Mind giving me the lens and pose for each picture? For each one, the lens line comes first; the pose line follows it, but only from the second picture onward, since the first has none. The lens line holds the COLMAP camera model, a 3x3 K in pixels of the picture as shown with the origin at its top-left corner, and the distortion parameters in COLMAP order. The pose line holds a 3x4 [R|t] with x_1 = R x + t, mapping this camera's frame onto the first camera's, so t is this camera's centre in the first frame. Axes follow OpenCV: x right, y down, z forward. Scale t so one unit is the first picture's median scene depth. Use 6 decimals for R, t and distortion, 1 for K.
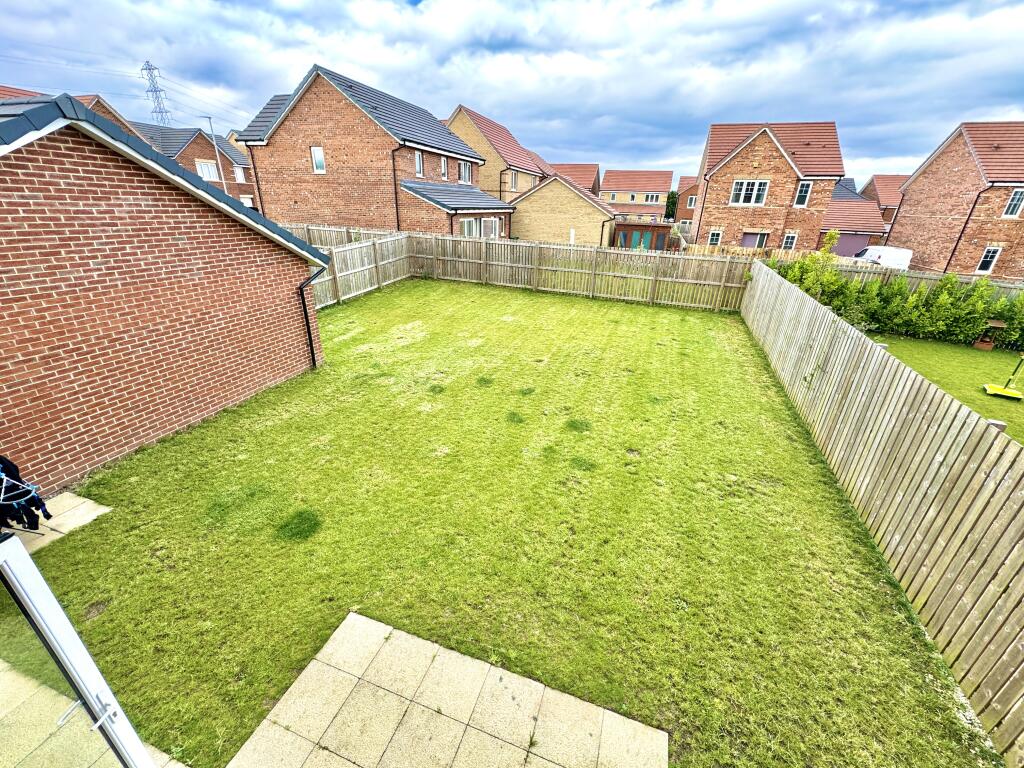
lens RADIAL K [[410.0, 0, 513.3], [0, 410.0, 384.0], [0, 0, 1]] dist [-0.001803, -0.000056]
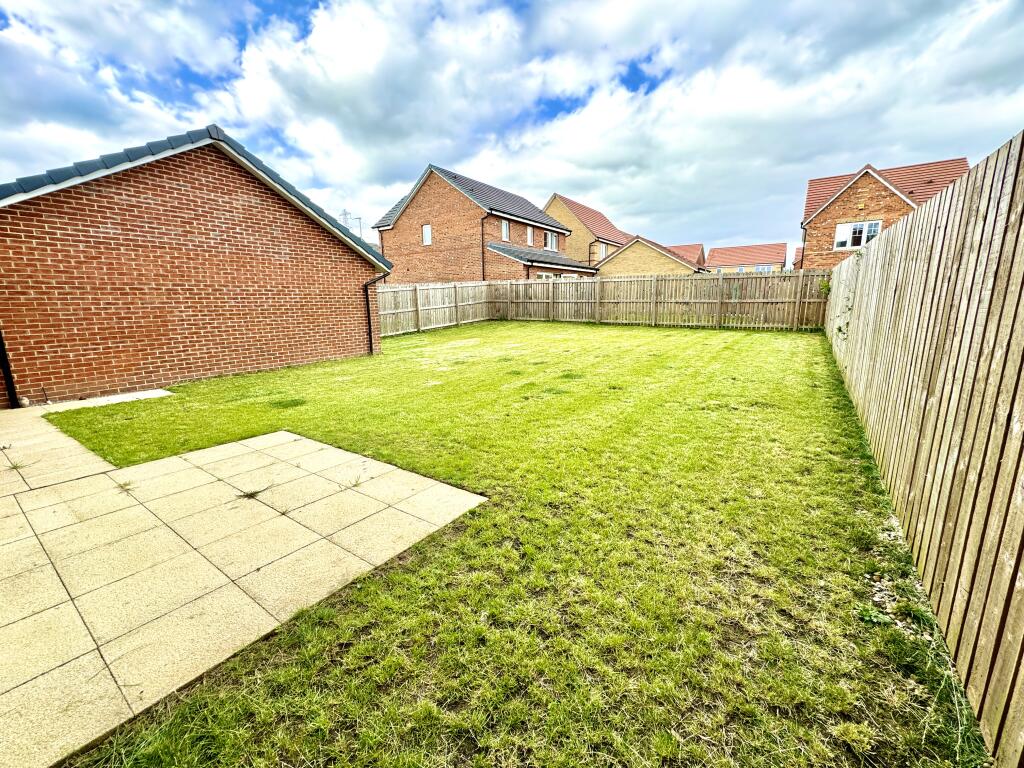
lens RADIAL K [[410.0, 0, 513.3], [0, 410.0, 384.0], [0, 0, 1]] dist [-0.001803, -0.000056]
pose [[0.961931, 0.008413, -0.273162, 0.136992], [-0.067954, 0.975497, -0.209254, 0.157312], [0.264708, 0.219850, 0.938933, 0.014232]]
